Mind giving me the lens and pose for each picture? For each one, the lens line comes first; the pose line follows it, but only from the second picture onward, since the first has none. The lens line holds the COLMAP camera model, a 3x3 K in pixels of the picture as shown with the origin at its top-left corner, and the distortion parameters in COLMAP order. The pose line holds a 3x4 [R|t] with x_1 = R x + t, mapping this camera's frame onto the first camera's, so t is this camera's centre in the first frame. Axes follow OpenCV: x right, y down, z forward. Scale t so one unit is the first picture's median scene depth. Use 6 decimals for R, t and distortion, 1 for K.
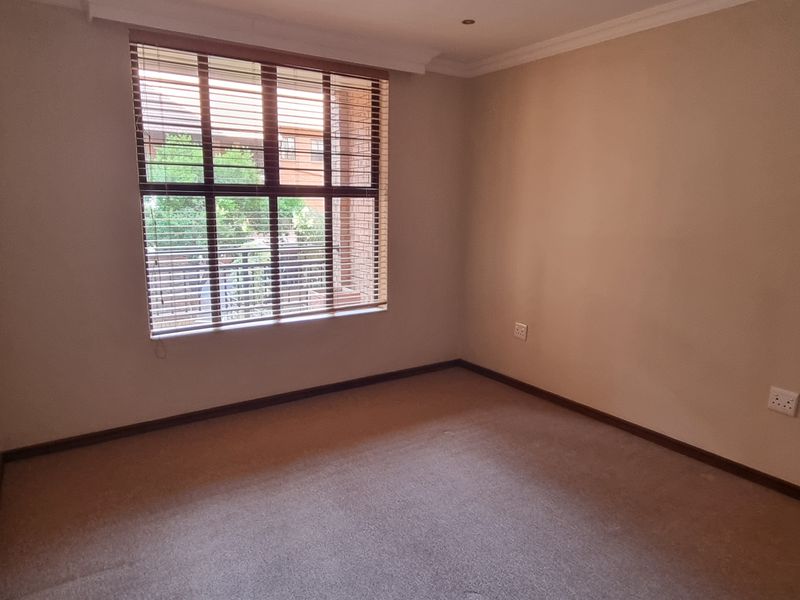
lens RADIAL K [[539.6, 0, 401.6], [0, 539.6, 298.8], [0, 0, 1]] dist [0.000701, 0.000183]
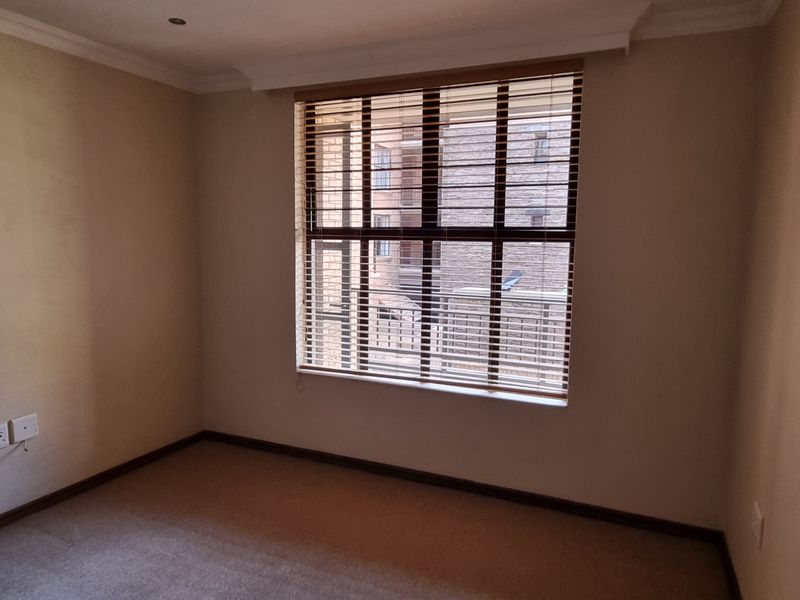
lens RADIAL K [[539.6, 0, 399.2], [0, 539.6, 304.1], [0, 0, 1]] dist [0.000701, 0.000183]
pose [[0.535535, 0.099481, -0.838634, 0.469220], [-0.160506, 0.986927, 0.014577, -0.094176], [0.829120, 0.126799, 0.544501, 0.502297]]
